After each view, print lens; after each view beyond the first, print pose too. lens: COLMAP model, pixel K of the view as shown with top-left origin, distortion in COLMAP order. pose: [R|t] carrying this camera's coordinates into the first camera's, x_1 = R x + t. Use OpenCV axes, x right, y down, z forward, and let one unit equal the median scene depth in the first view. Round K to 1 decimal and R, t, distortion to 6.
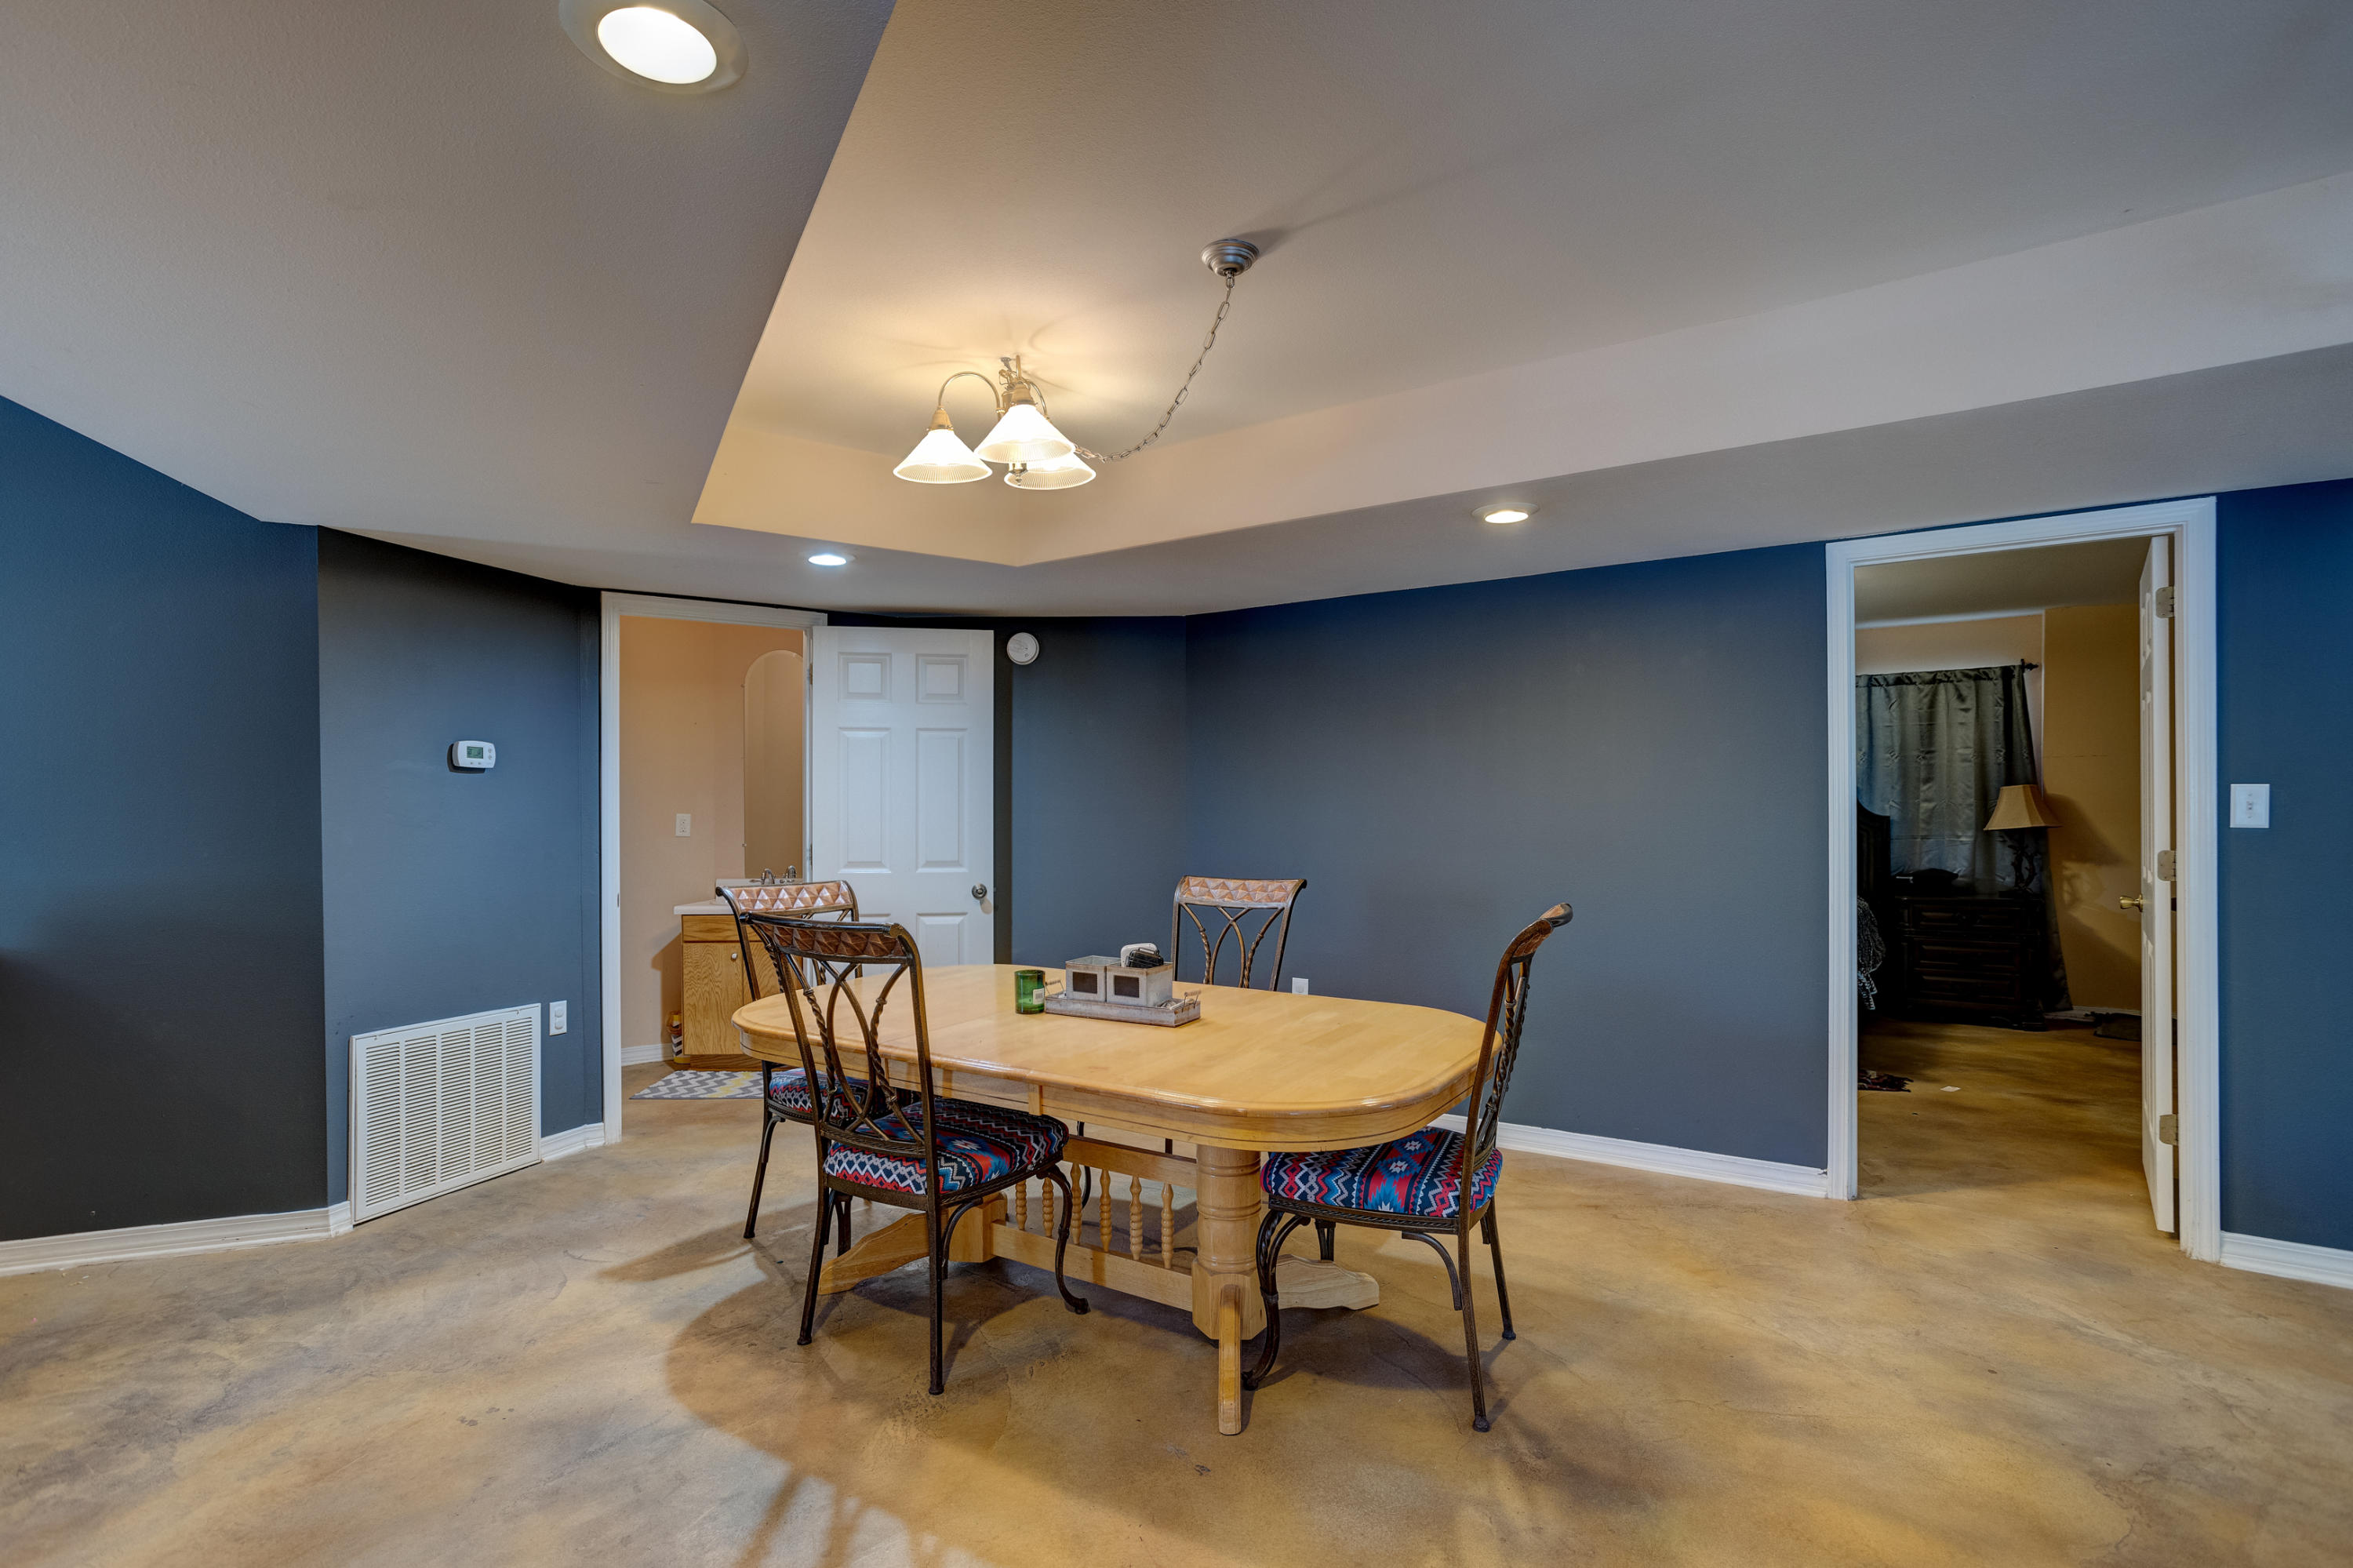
lens RADIAL K [[1171.1, 0, 1163.2], [0, 1171.1, 817.8], [0, 0, 1]] dist [-0.016974, -0.000003]
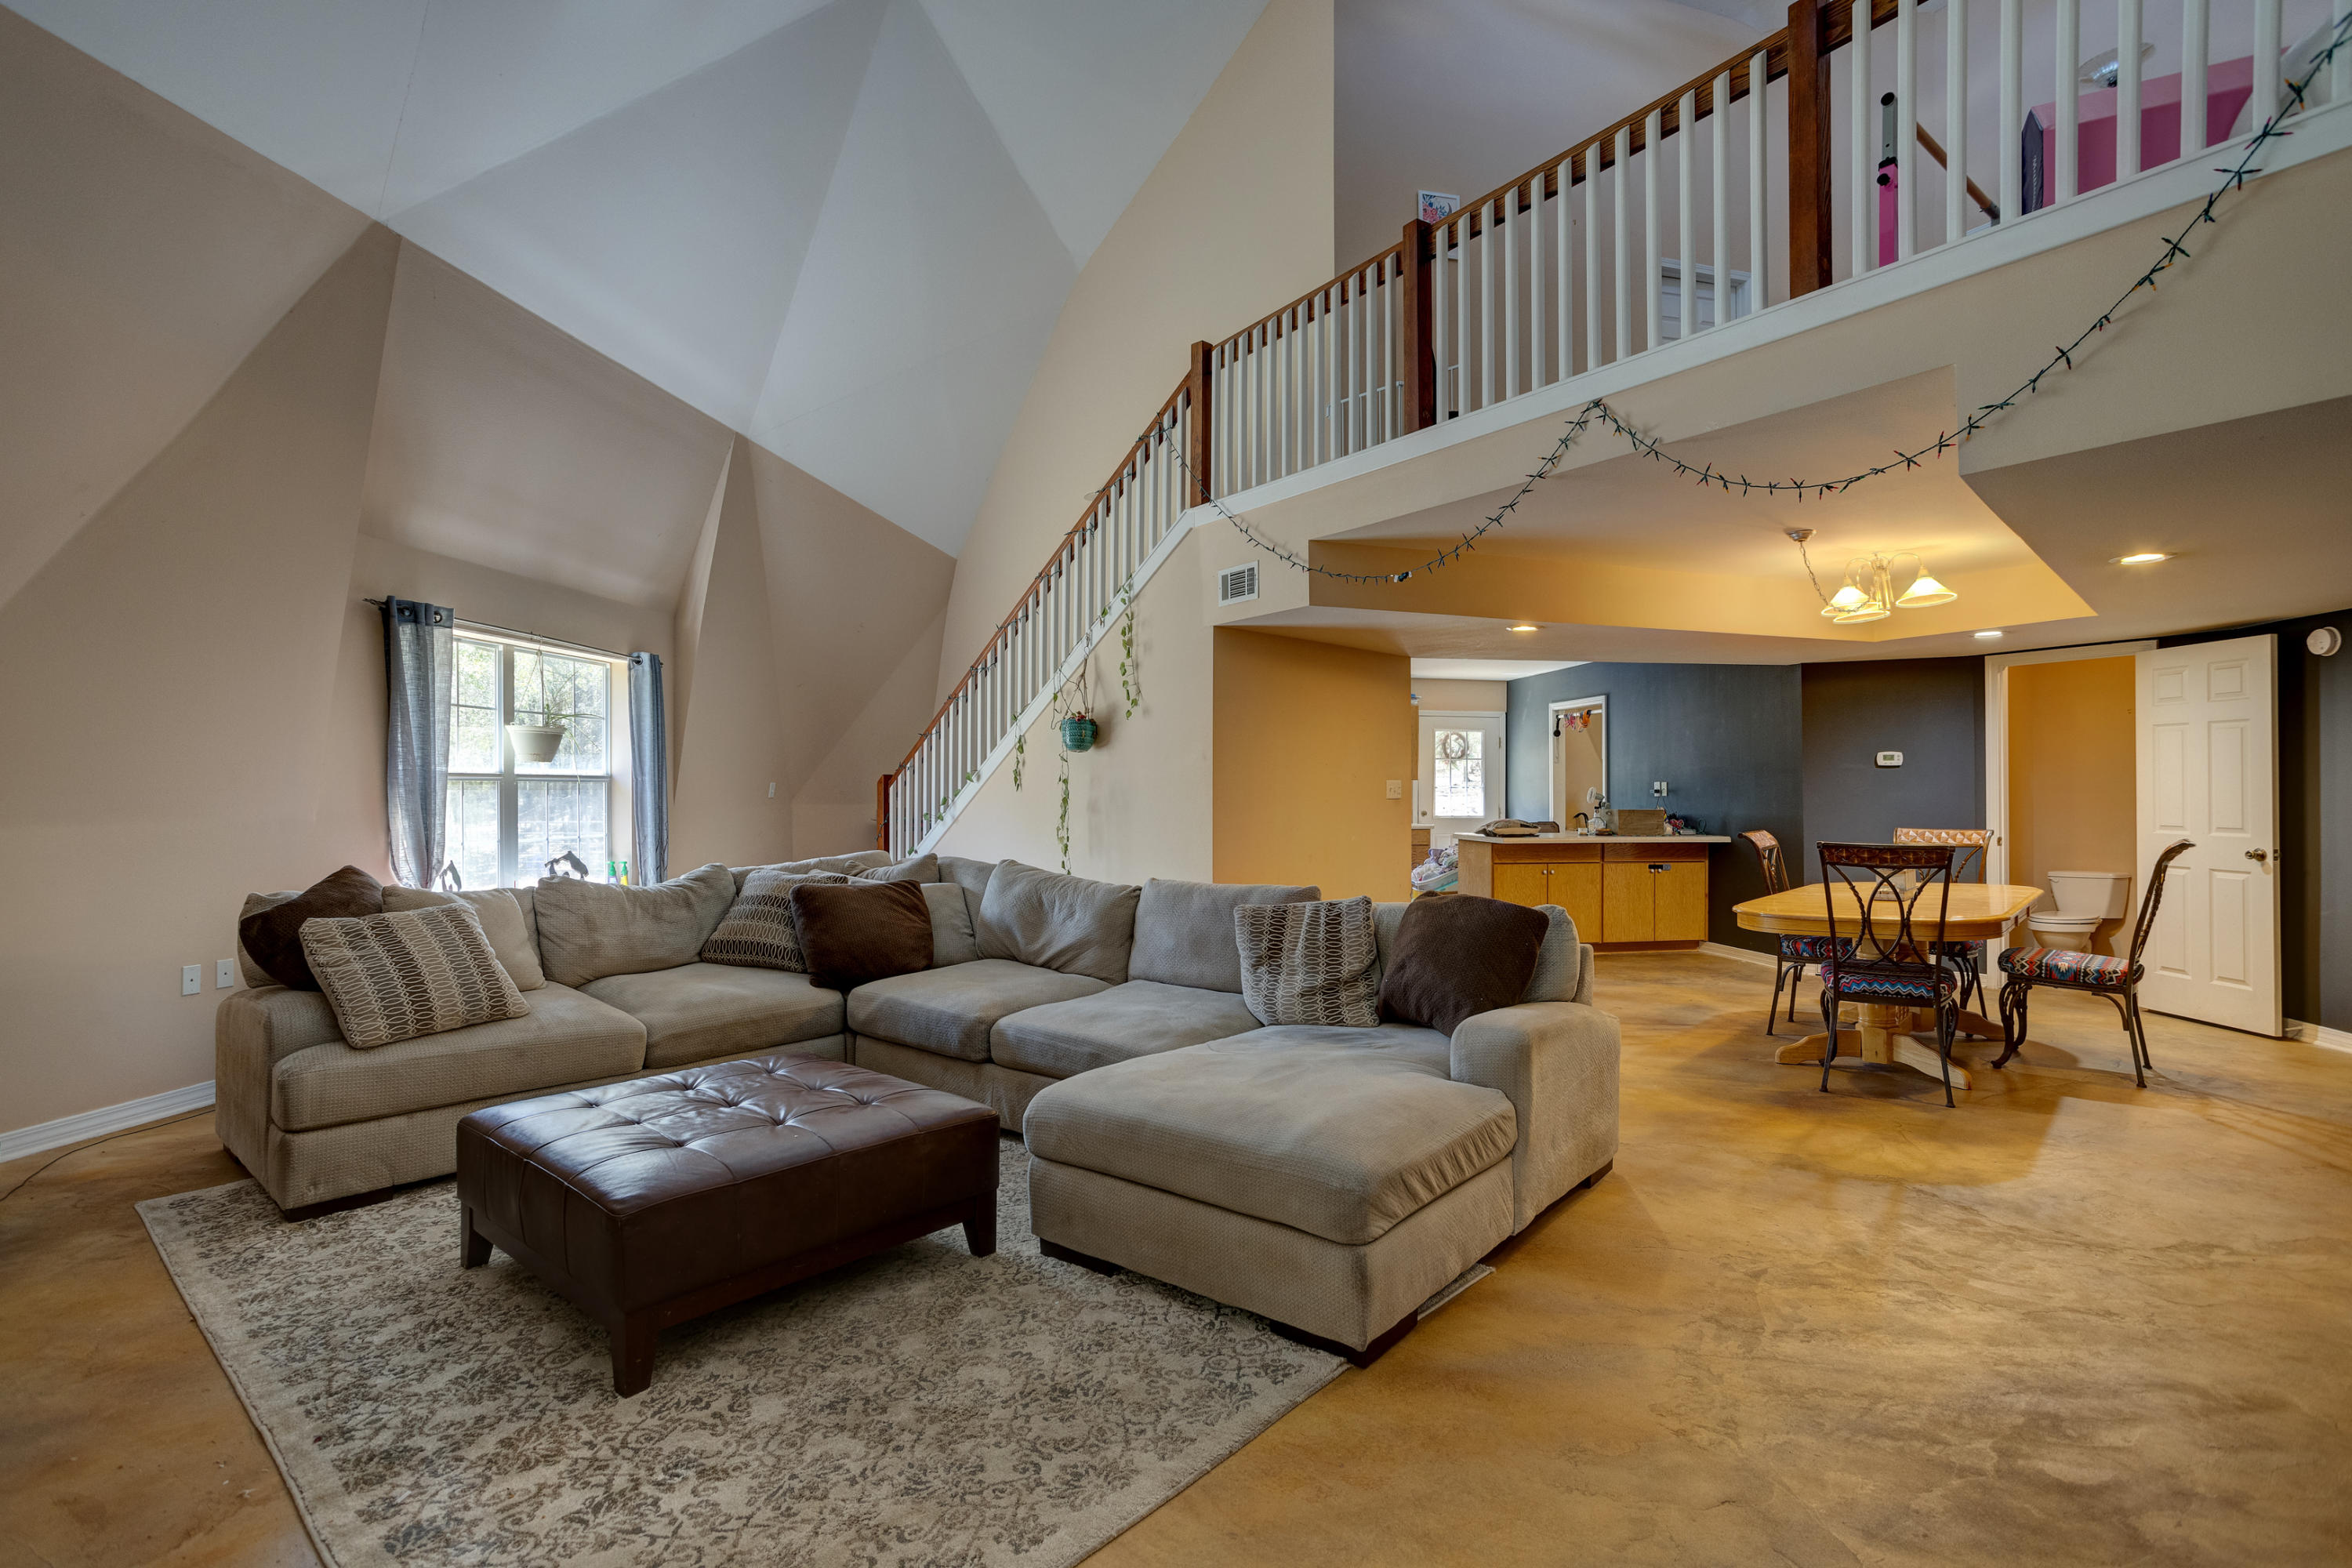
lens RADIAL K [[1148.0, 0, 1176.0], [0, 1148.0, 784.0], [0, 0, 1]] dist [-0.050909, 0.035786]
pose [[-0.159131, -0.003089, -0.987253, 1.159066], [-0.002682, 0.999993, -0.002697, -0.002937], [0.987254, 0.002218, -0.159139, 0.095452]]
